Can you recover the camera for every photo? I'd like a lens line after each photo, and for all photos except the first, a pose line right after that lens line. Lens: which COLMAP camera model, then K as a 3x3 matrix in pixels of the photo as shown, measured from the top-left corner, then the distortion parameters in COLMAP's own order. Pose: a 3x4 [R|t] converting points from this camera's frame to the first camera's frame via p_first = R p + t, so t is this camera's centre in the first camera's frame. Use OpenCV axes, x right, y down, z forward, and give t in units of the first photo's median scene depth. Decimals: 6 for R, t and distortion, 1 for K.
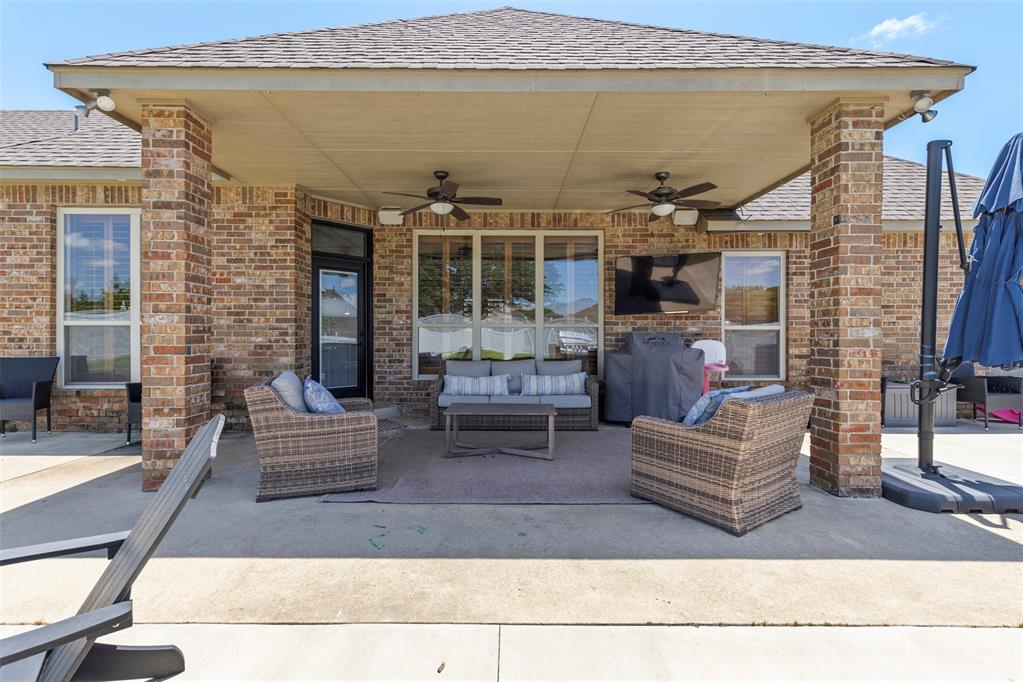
lens RADIAL K [[457.4, 0, 512.1], [0, 457.4, 335.8], [0, 0, 1]] dist [0.005477, 0.000865]
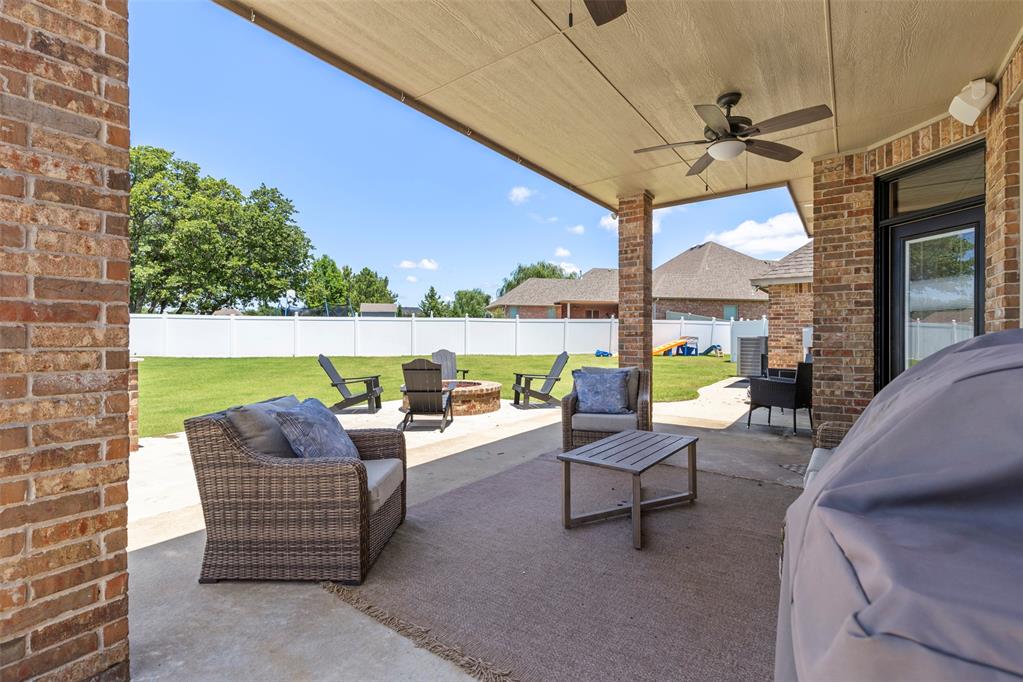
lens RADIAL K [[457.4, 0, 509.1], [0, 457.4, 336.9], [0, 0, 1]] dist [0.005477, 0.000865]
pose [[-0.598914, 0.000704, -0.800813, 0.536537], [-0.004219, 0.999983, 0.004034, -0.005613], [0.800802, 0.005794, -0.598901, 1.065034]]
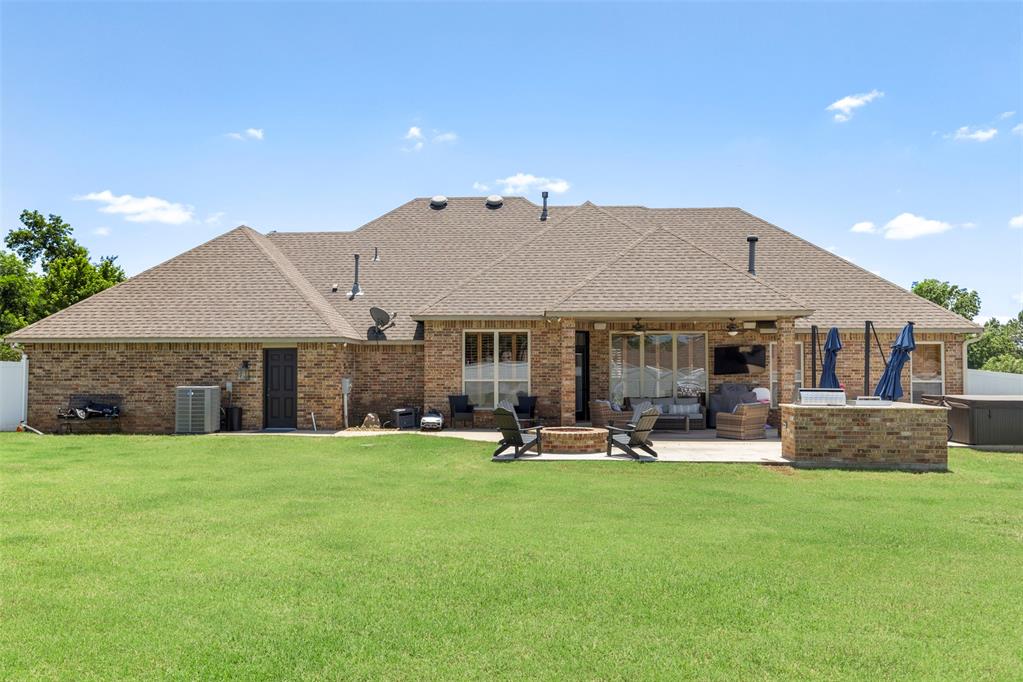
lens RADIAL K [[826.8, 0, 506.2], [0, 826.8, 345.2], [0, 0, 1]] dist [0.007135, 0.004154]
pose [[0.998539, -0.002799, -0.053954, -0.562321], [0.001103, 0.999505, -0.031438, -0.073652], [0.054016, 0.031333, 0.998048, -3.073348]]
